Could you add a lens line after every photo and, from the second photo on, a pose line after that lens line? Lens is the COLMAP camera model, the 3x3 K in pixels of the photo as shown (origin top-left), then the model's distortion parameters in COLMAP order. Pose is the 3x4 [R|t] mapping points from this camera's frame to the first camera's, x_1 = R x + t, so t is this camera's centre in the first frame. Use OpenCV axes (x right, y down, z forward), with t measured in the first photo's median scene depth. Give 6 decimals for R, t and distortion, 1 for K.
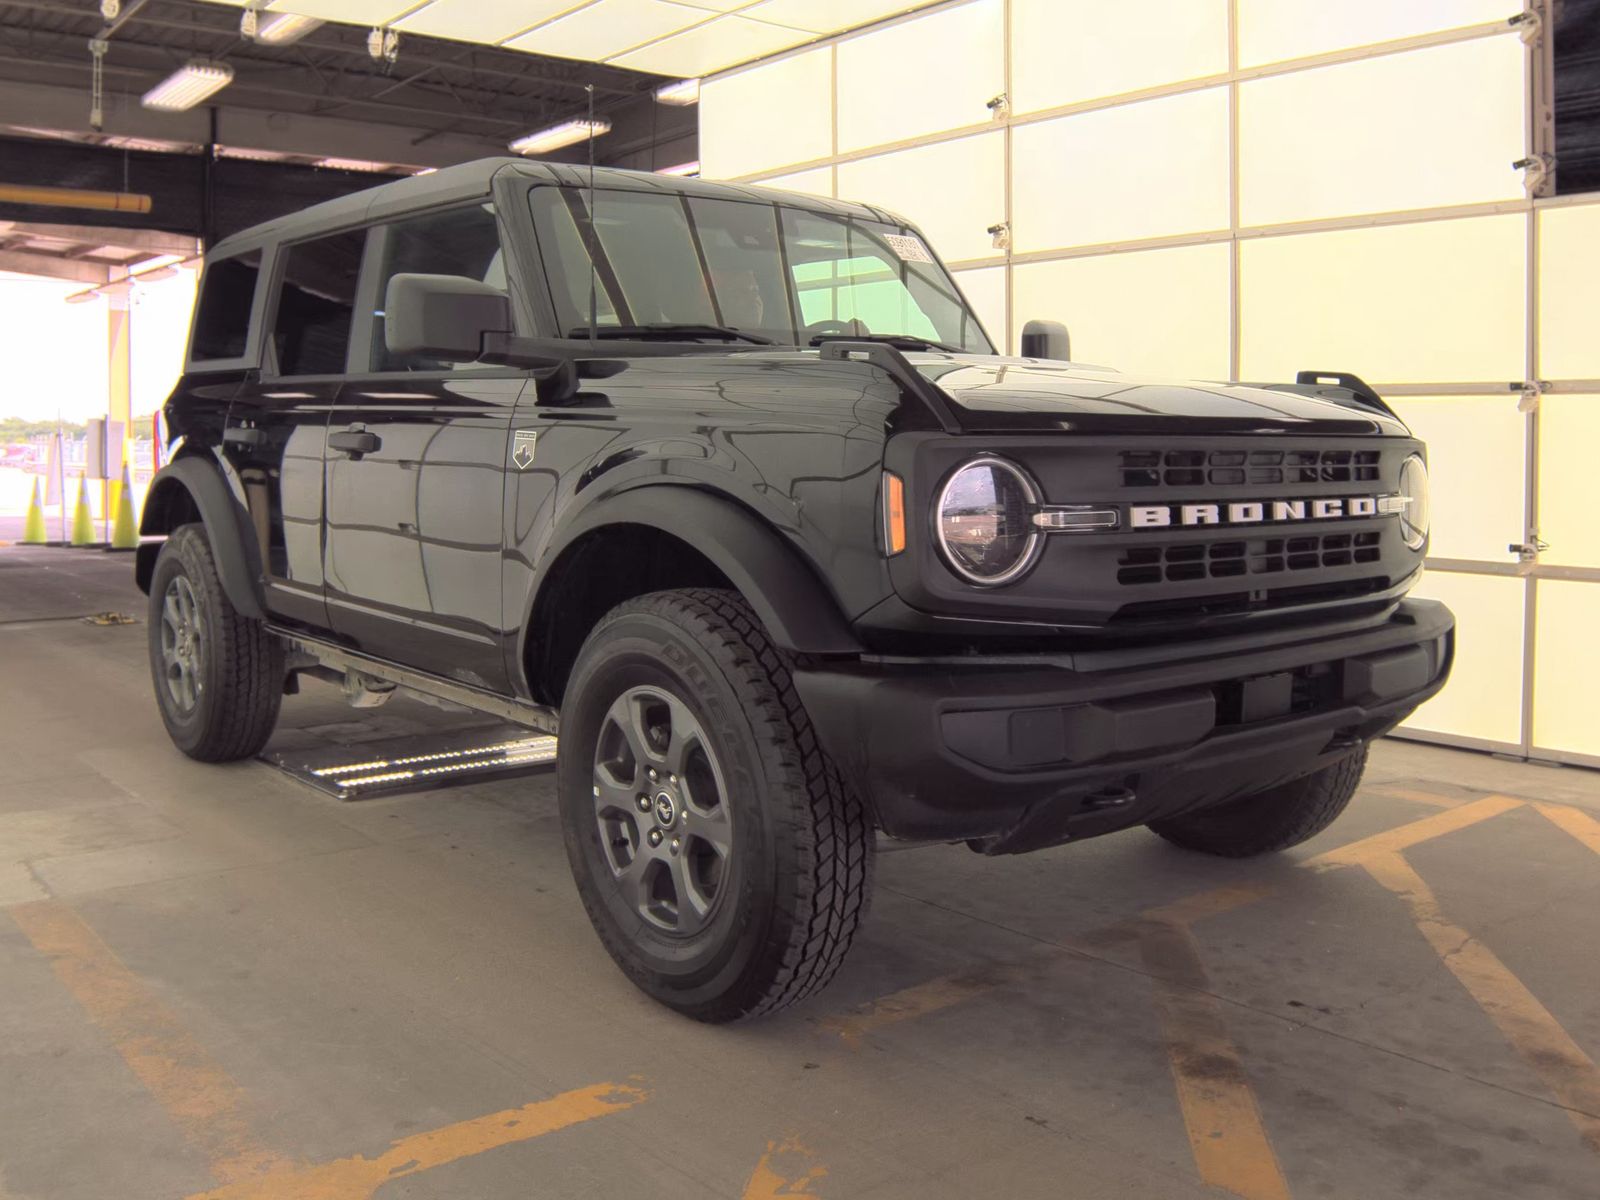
lens RADIAL K [[1488.0, 0, 791.6], [0, 1488.0, 546.2], [0, 0, 1]] dist [-0.072515, -0.002687]
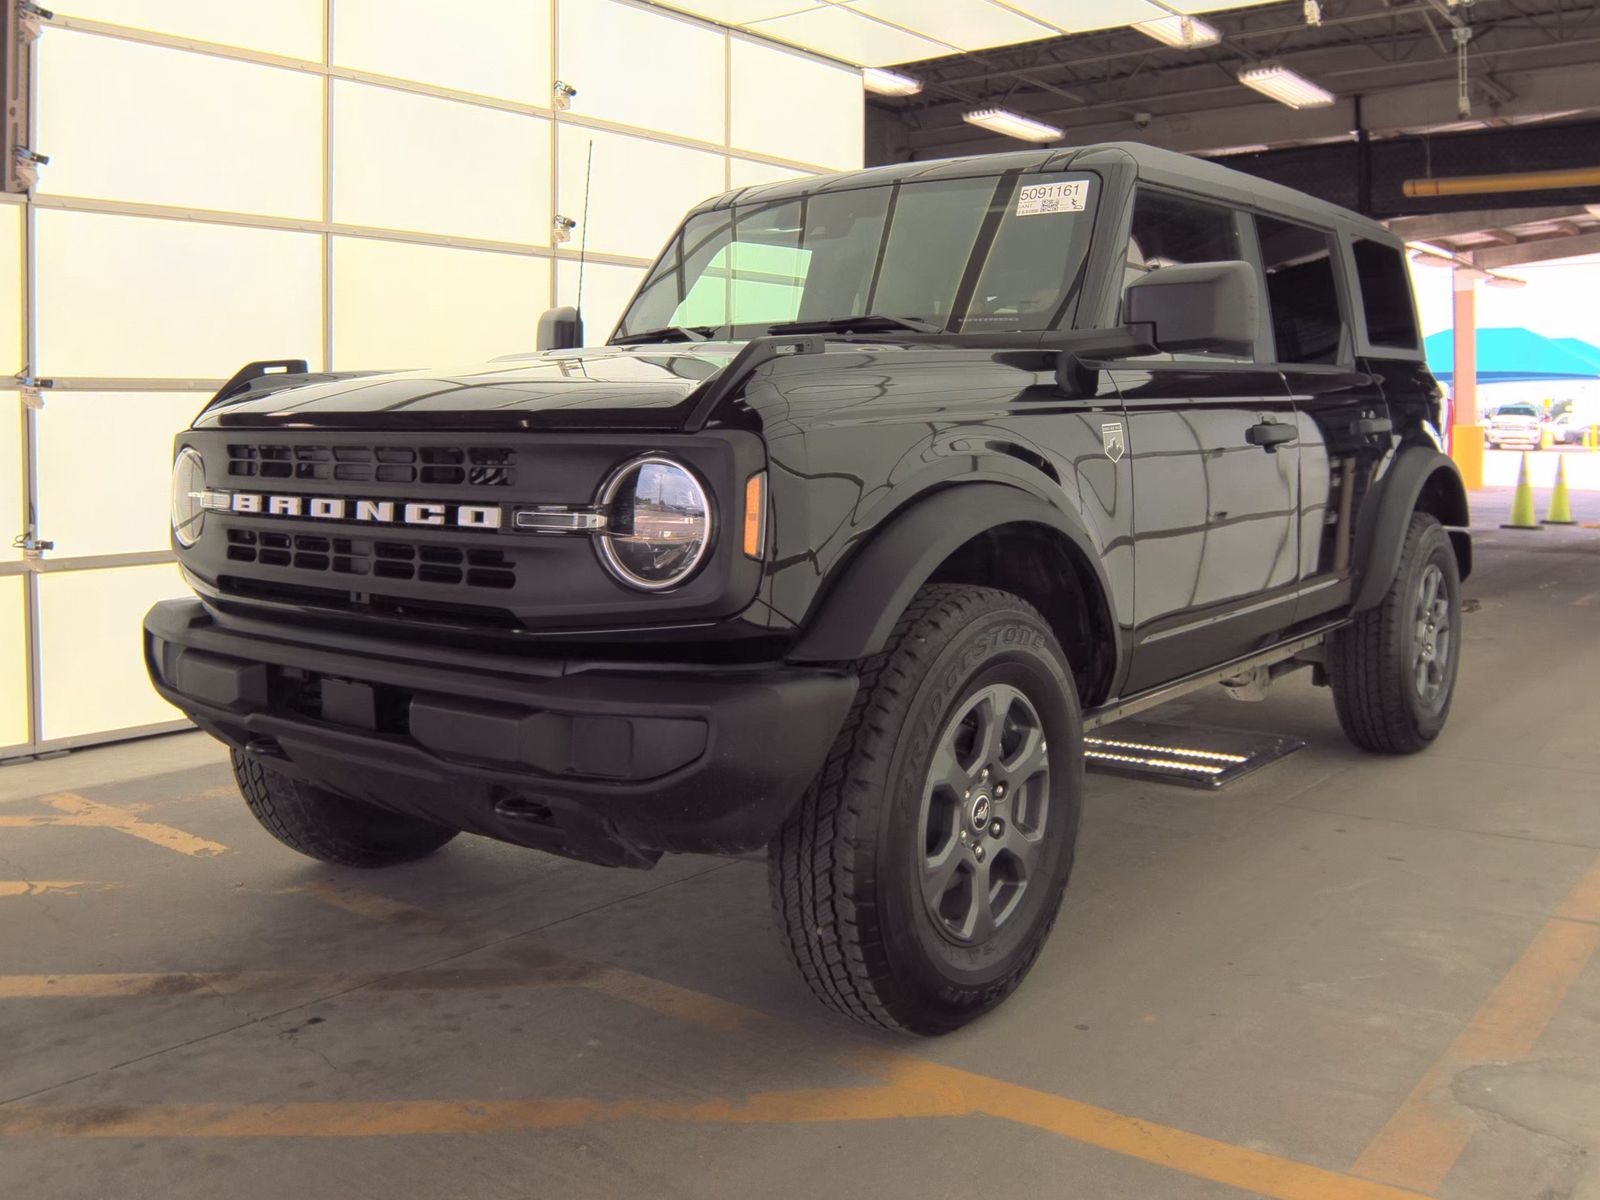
lens RADIAL K [[1488.0, 0, 791.6], [0, 1488.0, 546.2], [0, 0, 1]] dist [-0.072515, -0.002687]
pose [[0.235793, 0.078630, -0.968617, 1.324713], [-0.068011, 0.995613, 0.064266, -0.081369], [0.969421, 0.050723, 0.240106, 1.054269]]
